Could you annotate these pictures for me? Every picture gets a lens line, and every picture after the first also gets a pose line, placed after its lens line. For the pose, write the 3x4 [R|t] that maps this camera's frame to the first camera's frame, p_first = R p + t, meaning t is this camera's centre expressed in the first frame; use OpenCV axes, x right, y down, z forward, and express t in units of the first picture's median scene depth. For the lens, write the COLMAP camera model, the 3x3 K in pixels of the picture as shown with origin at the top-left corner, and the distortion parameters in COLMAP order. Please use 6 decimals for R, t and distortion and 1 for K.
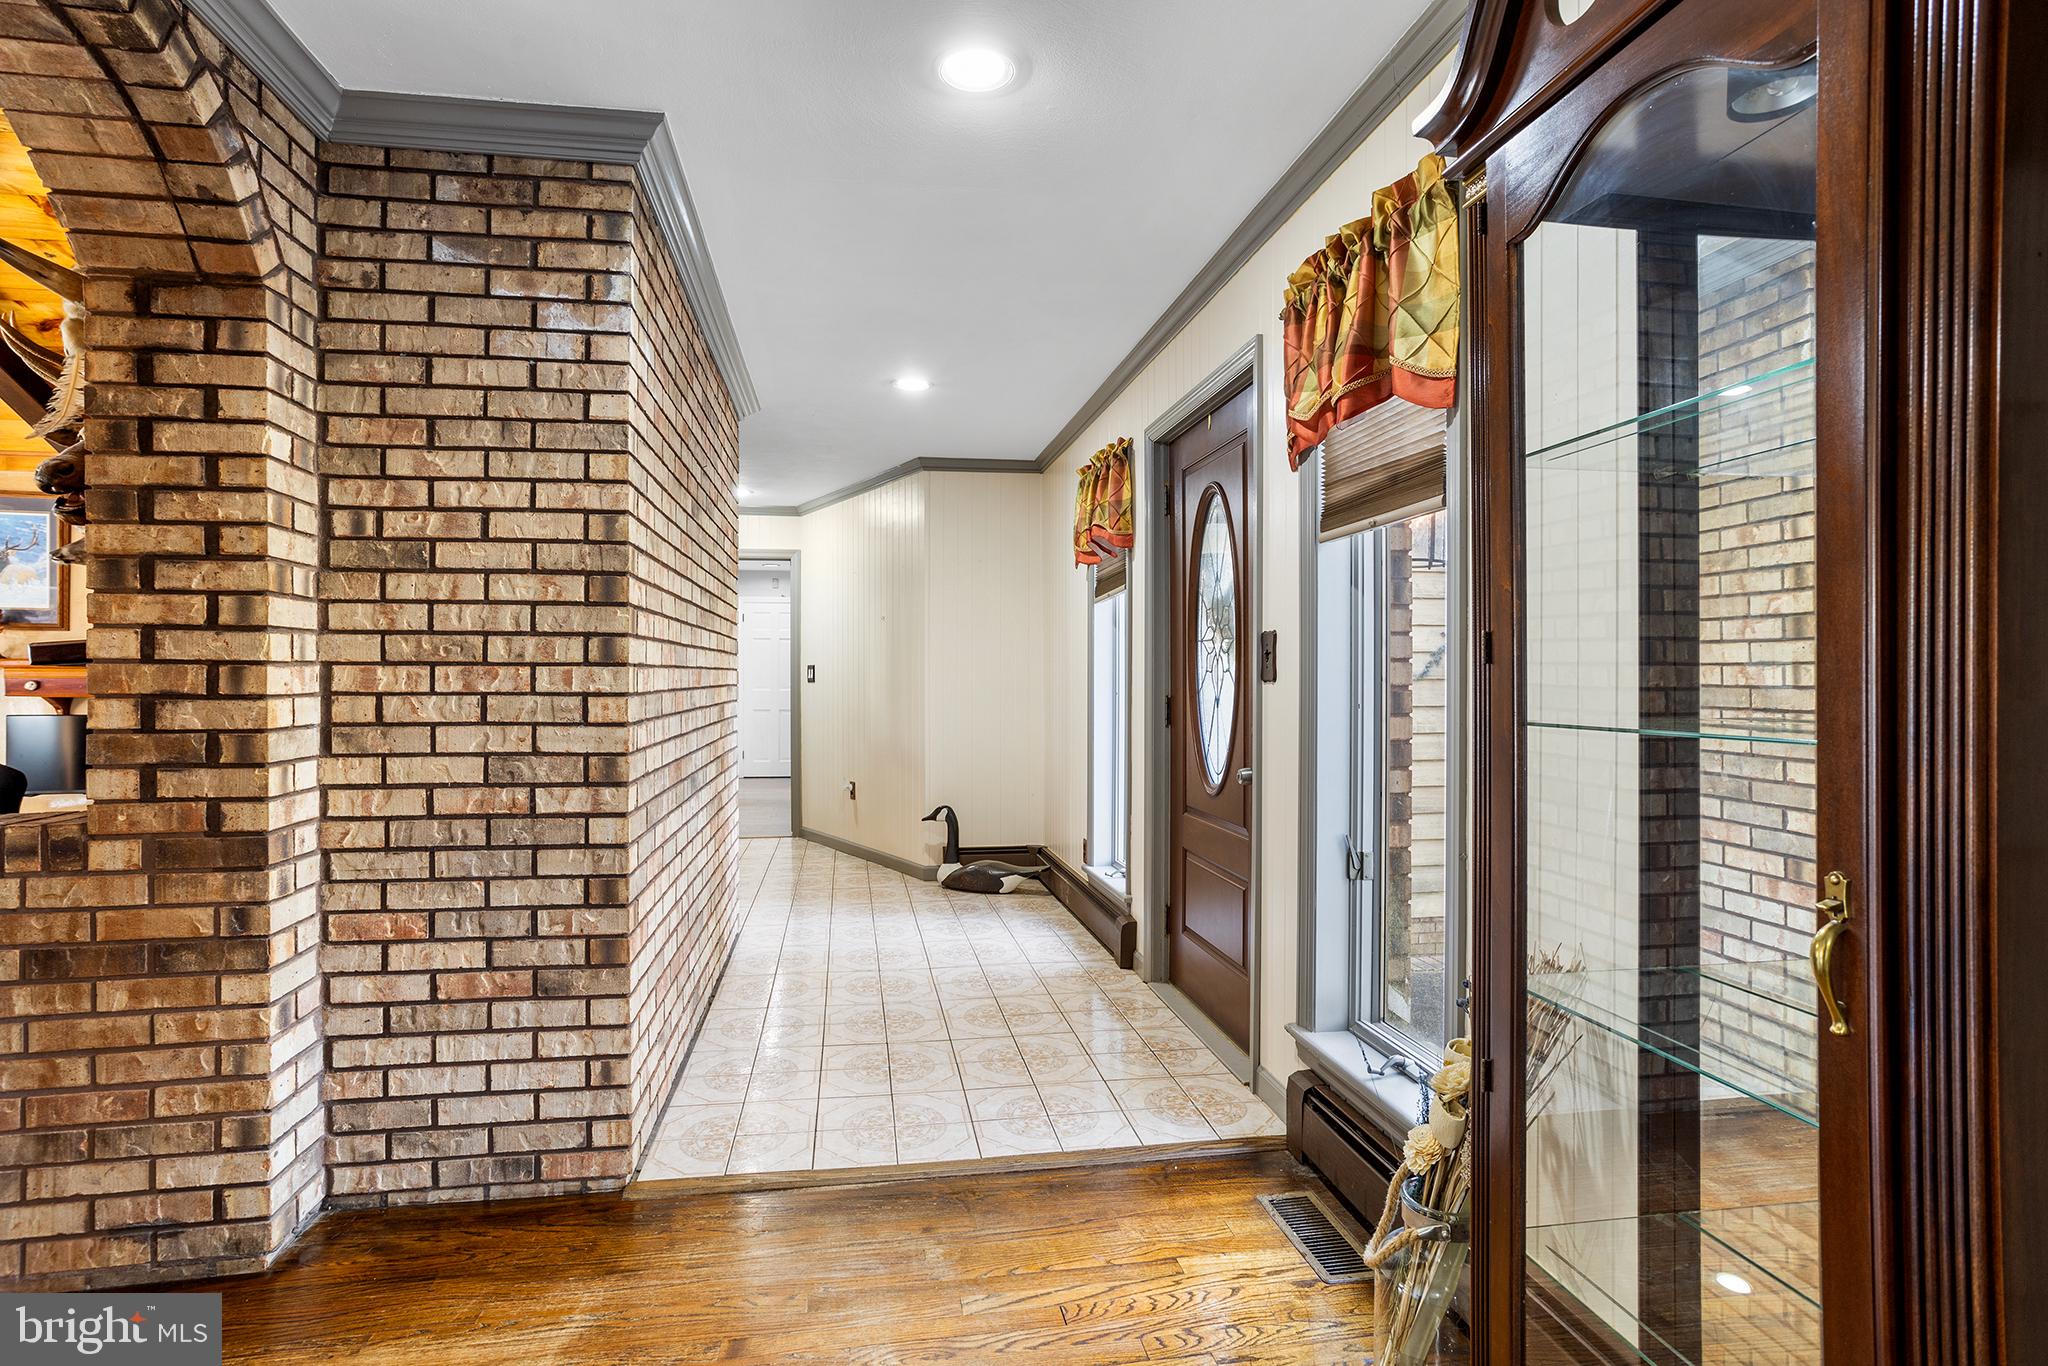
lens RADIAL K [[1012.4, 0, 1013.4], [0, 1012.4, 687.1], [0, 0, 1]] dist [-0.037650, 0.022042]
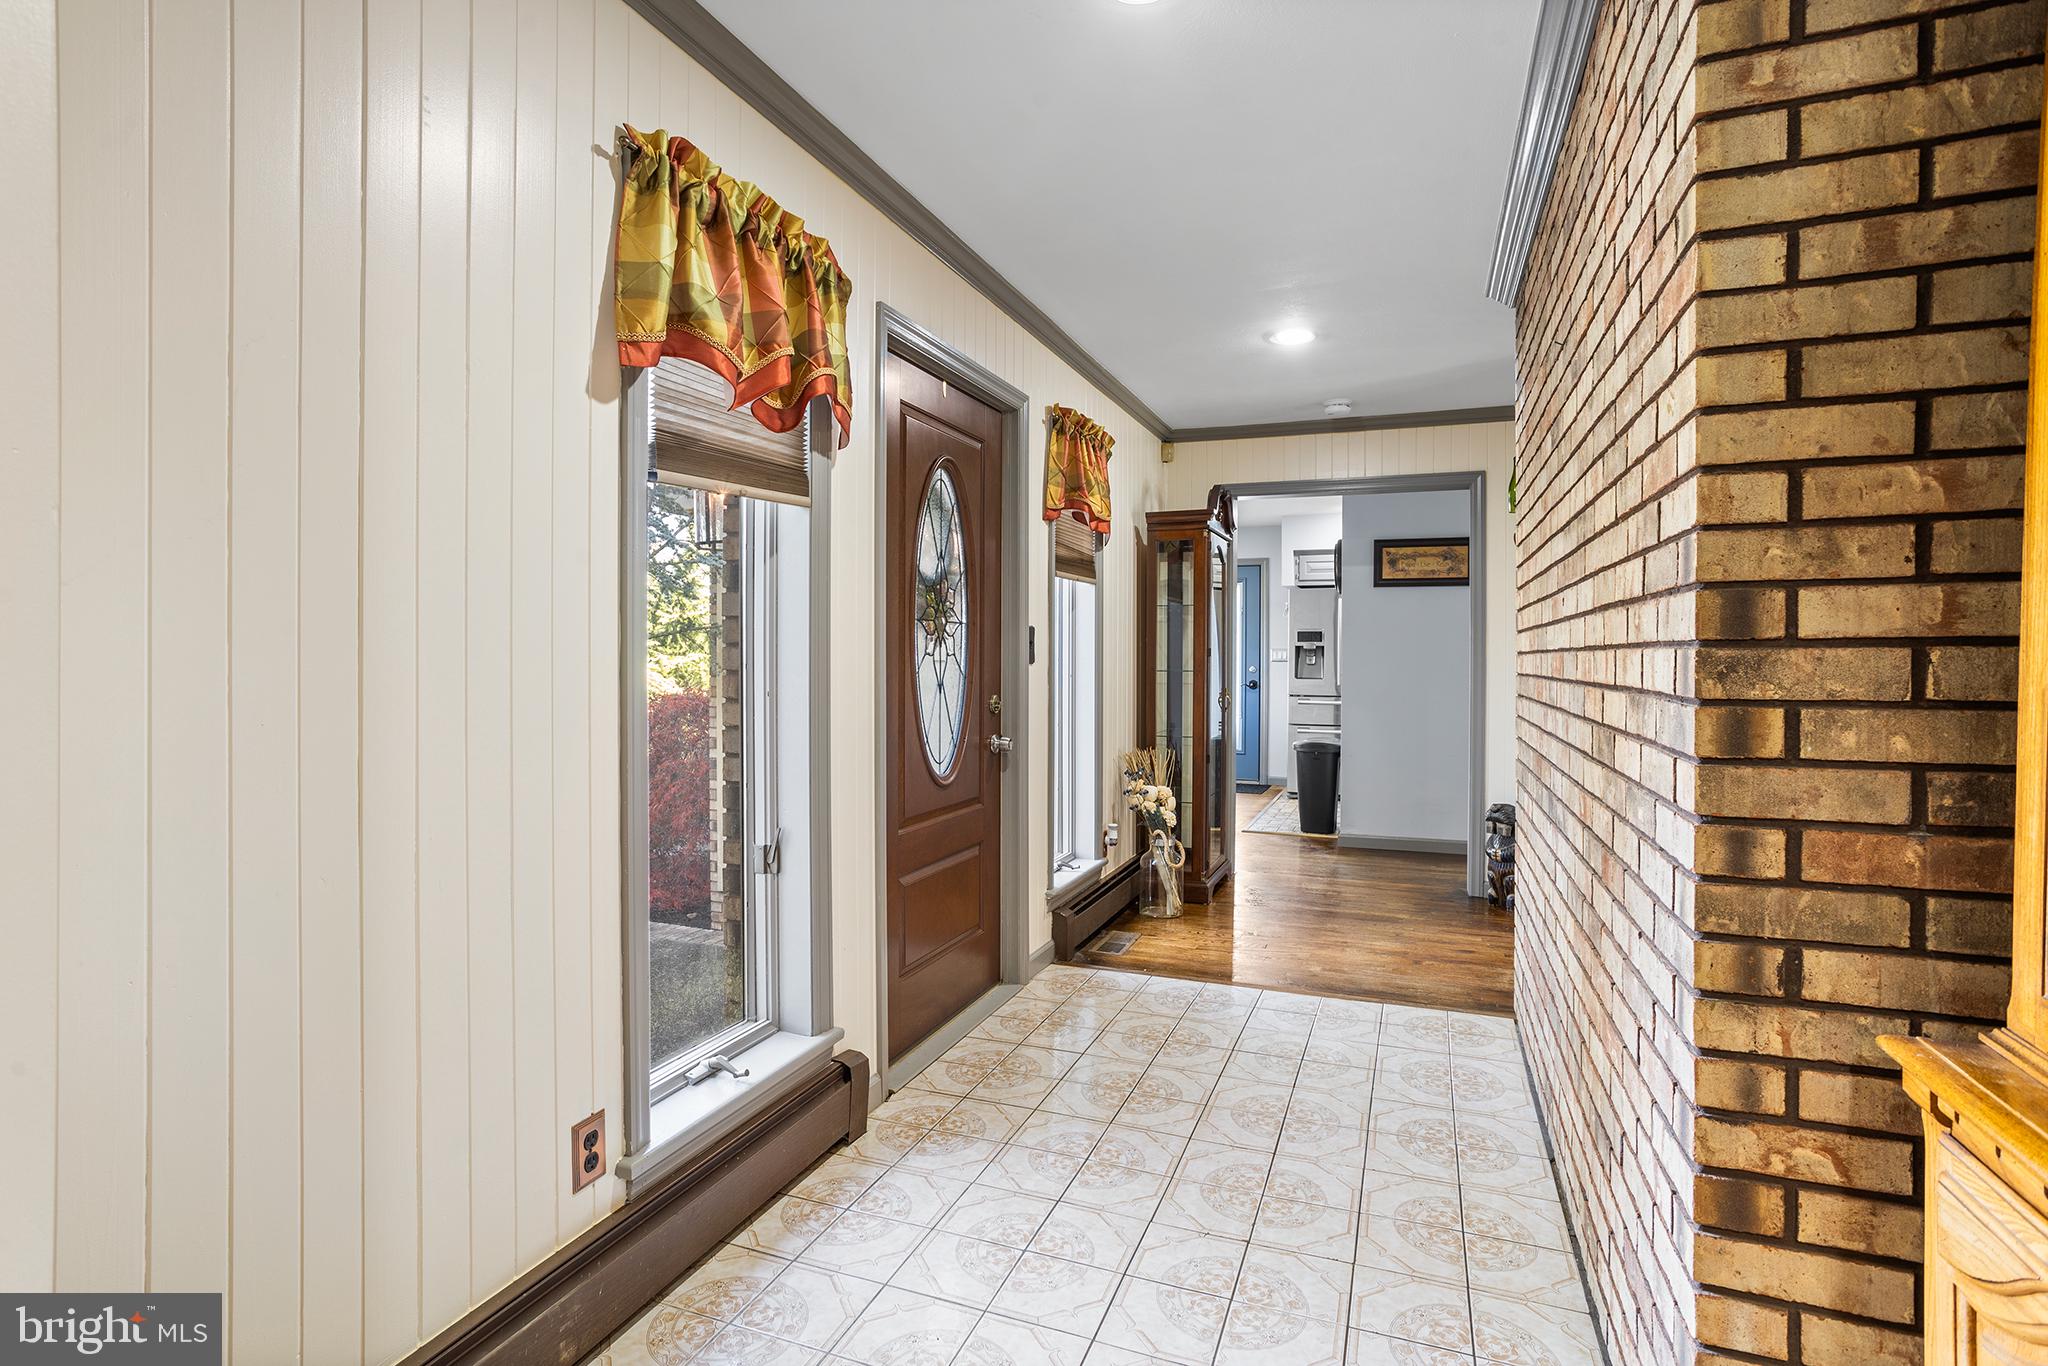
lens RADIAL K [[1012.4, 0, 1021.0], [0, 1012.4, 664.9], [0, 0, 1]] dist [-0.037650, 0.022042]
pose [[-0.860574, 0.000700, 0.509325, -0.339166], [0.009246, 0.999856, 0.014248, -0.018721], [-0.509241, 0.016971, -0.860457, 1.733418]]
